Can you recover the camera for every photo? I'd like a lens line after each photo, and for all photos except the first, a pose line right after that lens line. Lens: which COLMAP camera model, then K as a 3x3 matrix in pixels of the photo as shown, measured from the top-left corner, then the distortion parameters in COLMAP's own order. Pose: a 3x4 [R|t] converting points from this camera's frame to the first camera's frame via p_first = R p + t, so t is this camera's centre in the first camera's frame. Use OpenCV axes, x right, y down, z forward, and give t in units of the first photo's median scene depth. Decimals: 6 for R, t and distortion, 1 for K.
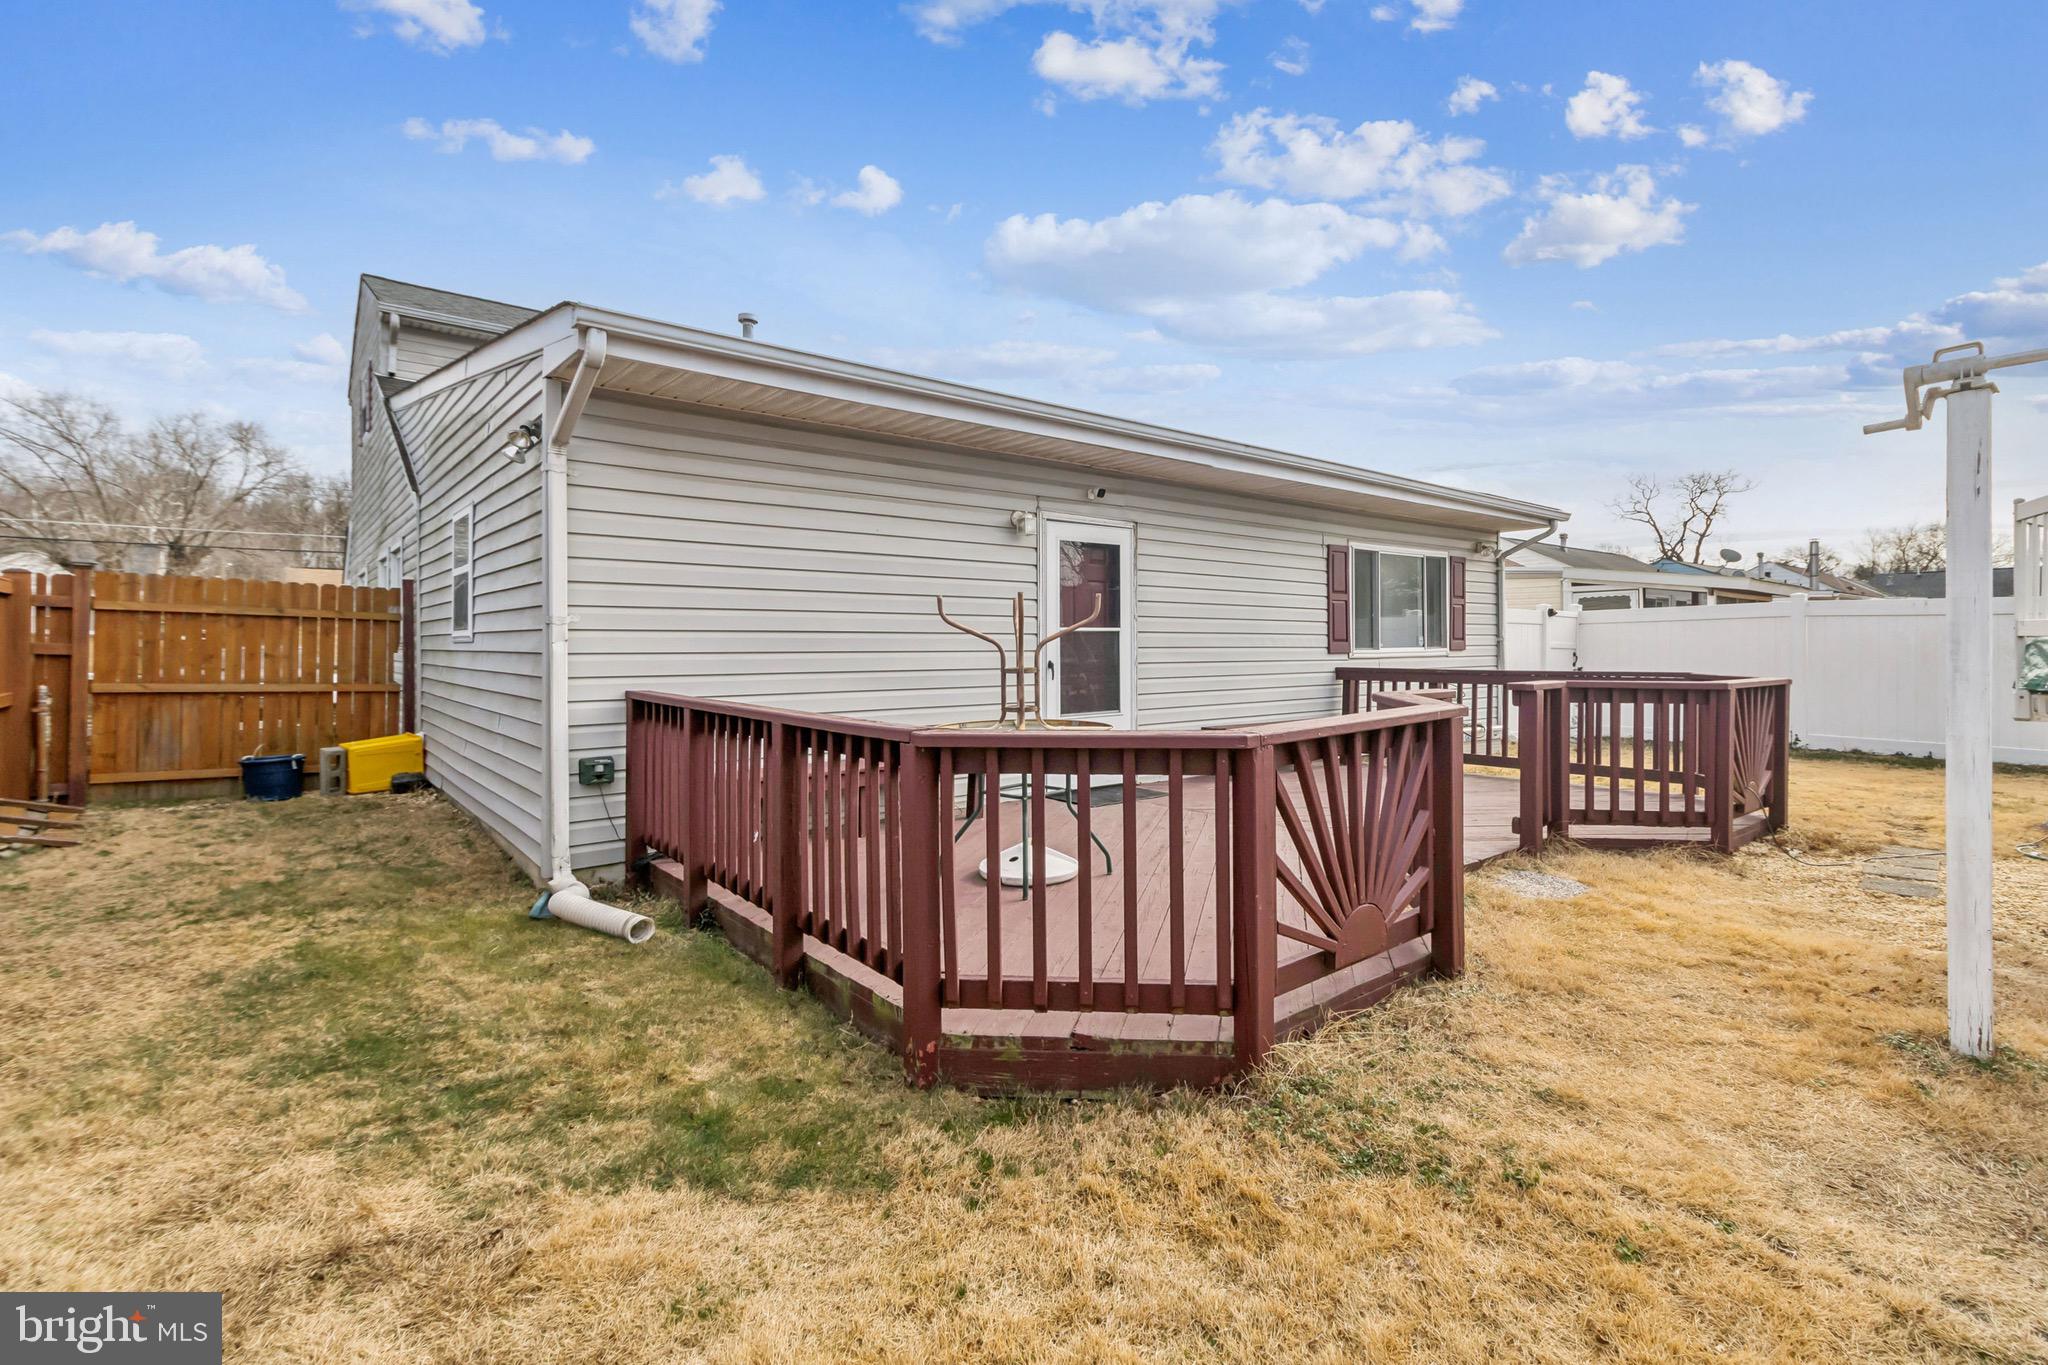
lens RADIAL K [[939.4, 0, 1023.6], [0, 939.4, 623.1], [0, 0, 1]] dist [0.003181, -0.000070]
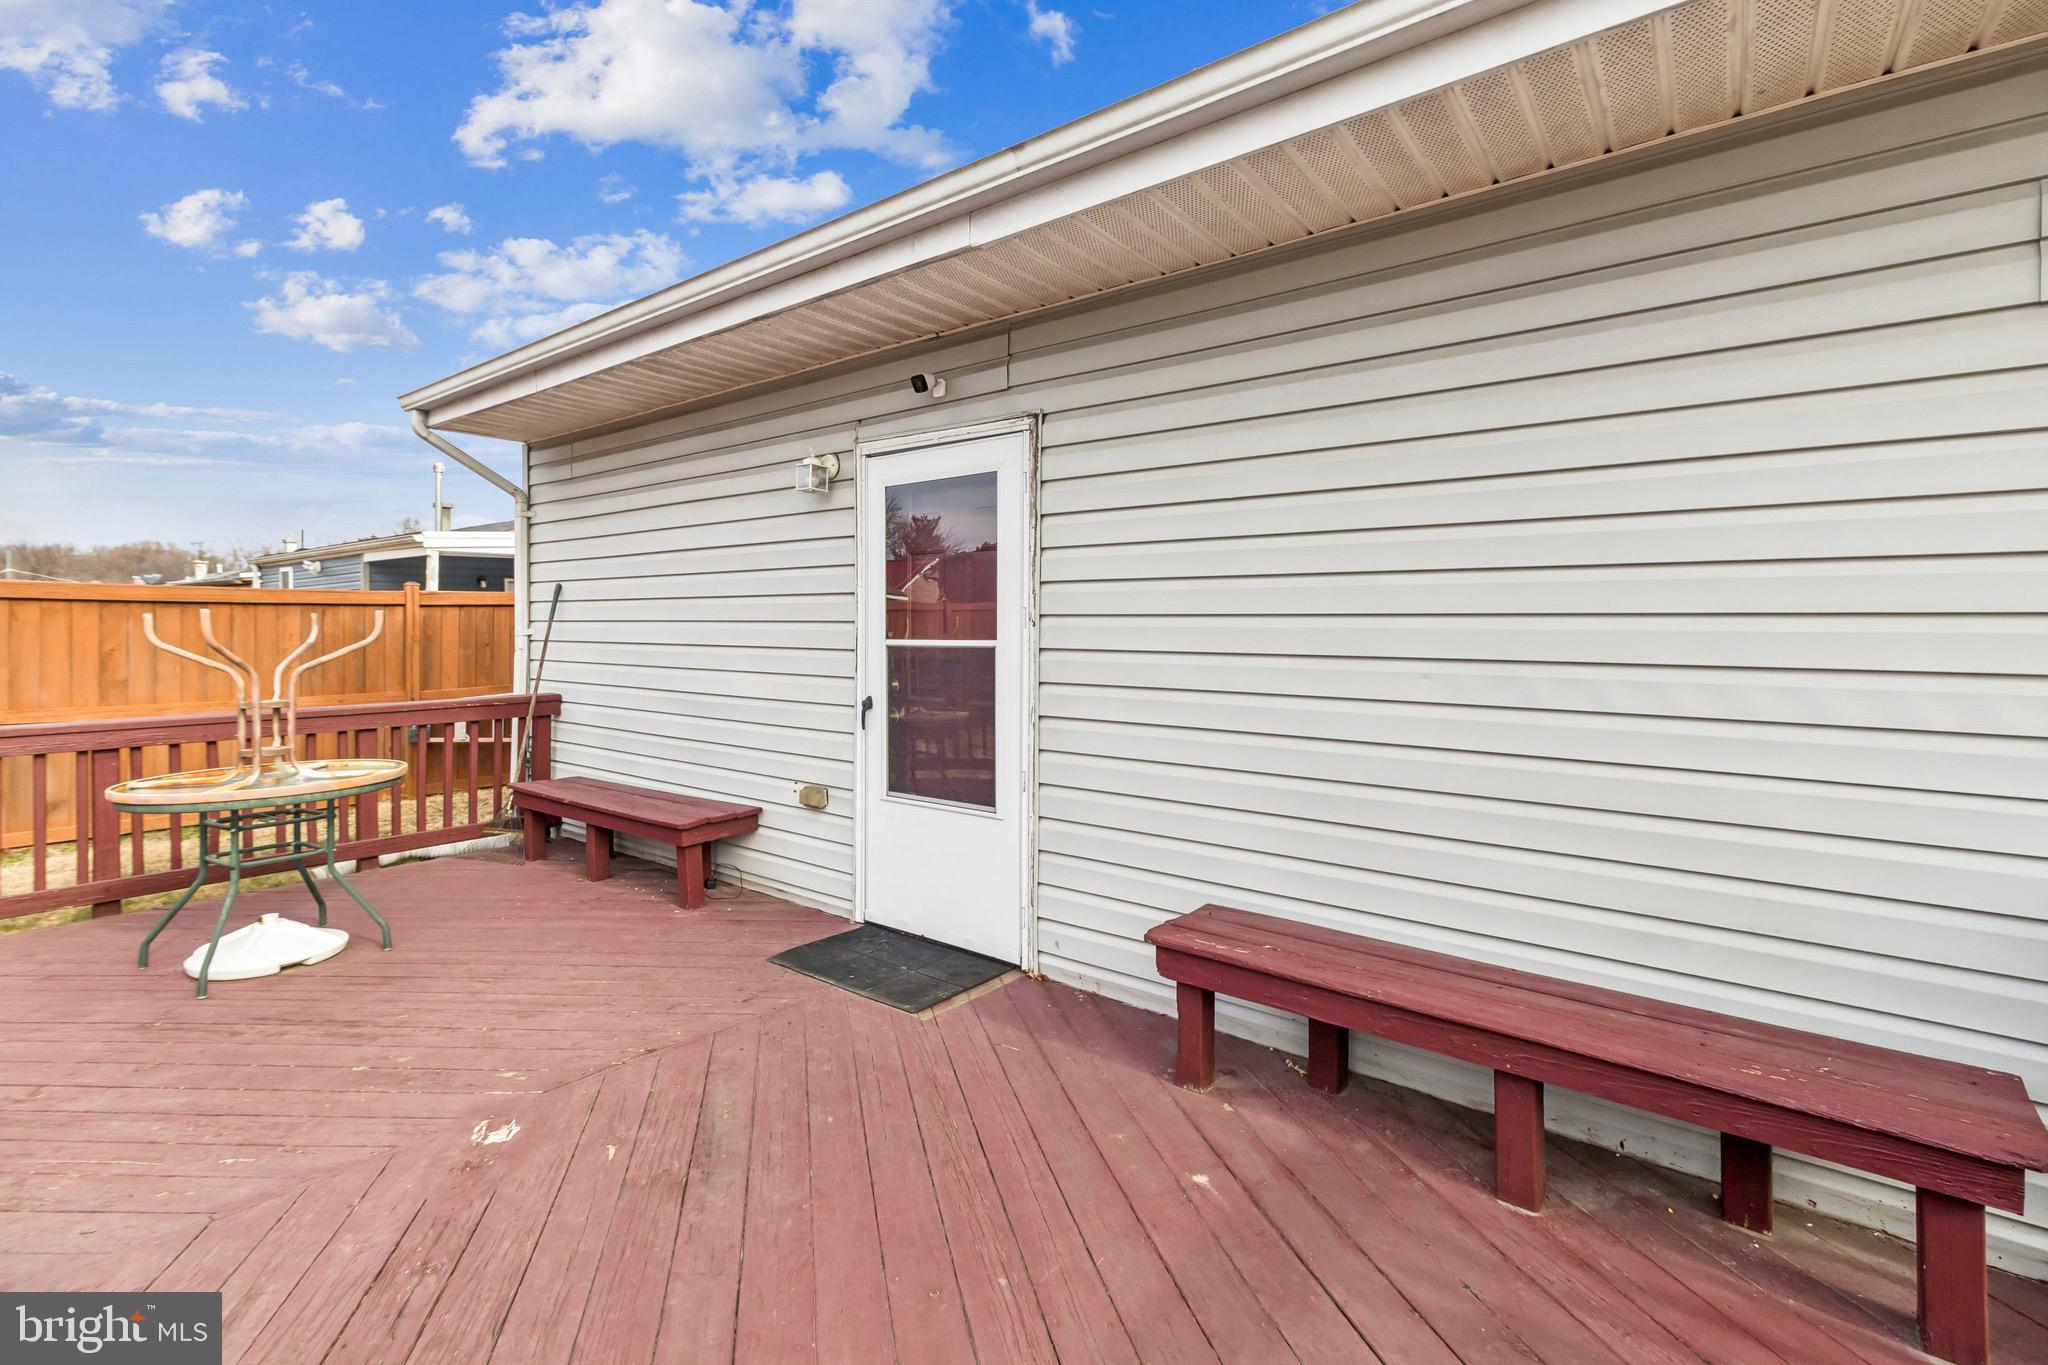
lens RADIAL K [[939.4, 0, 990.2], [0, 939.4, 632.7], [0, 0, 1]] dist [0.003181, -0.000070]
pose [[0.203019, 0.007055, -0.979149, 0.586088], [0.014587, 0.999841, 0.010229, -0.004126], [0.979066, -0.016360, 0.202884, 0.901650]]
